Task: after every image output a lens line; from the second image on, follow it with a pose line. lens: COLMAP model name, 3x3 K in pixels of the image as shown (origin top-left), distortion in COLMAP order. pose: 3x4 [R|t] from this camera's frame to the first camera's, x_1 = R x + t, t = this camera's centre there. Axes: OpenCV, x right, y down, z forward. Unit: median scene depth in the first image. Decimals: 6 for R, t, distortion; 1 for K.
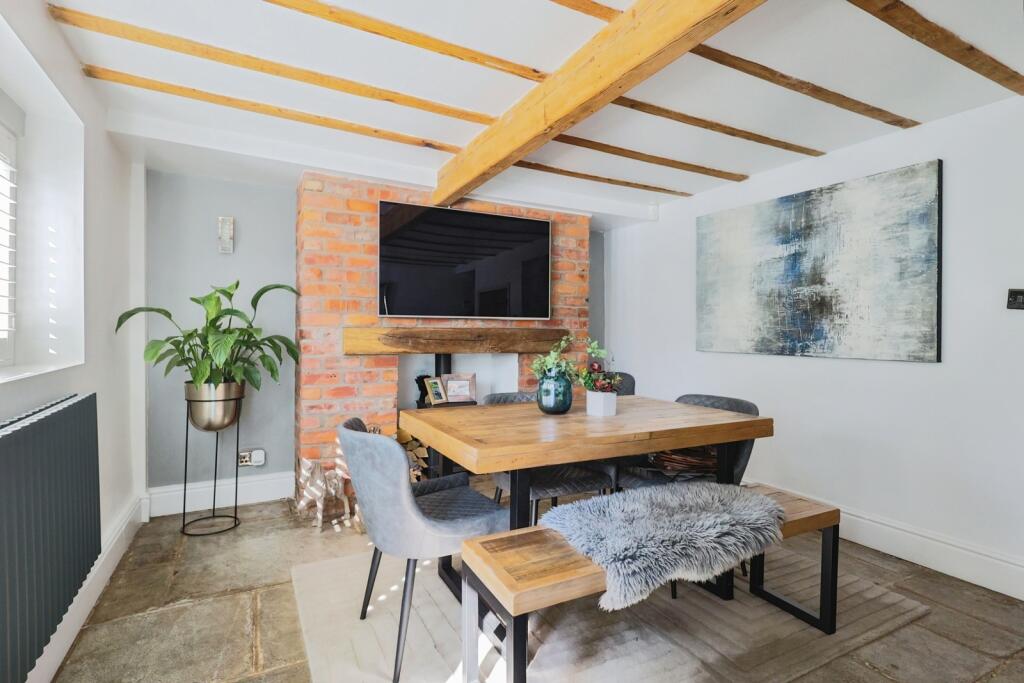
lens RADIAL K [[507.6, 0, 512.0], [0, 507.6, 341.5], [0, 0, 1]] dist [0.001150, 0.000350]
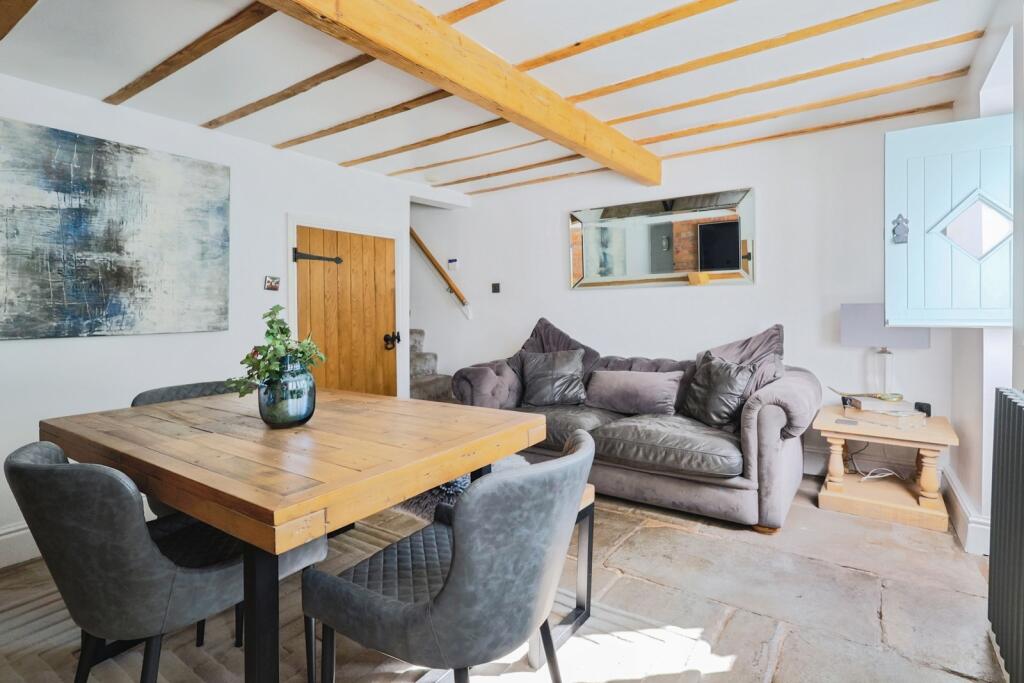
lens RADIAL K [[518.0, 0, 509.9], [0, 518.0, 317.8], [0, 0, 1]] dist [0.001866, 0.000295]
pose [[-0.453301, -0.022372, 0.891077, -0.504733], [0.023853, 0.999023, 0.037216, -0.016882], [-0.891038, 0.038125, -0.452325, 0.808885]]
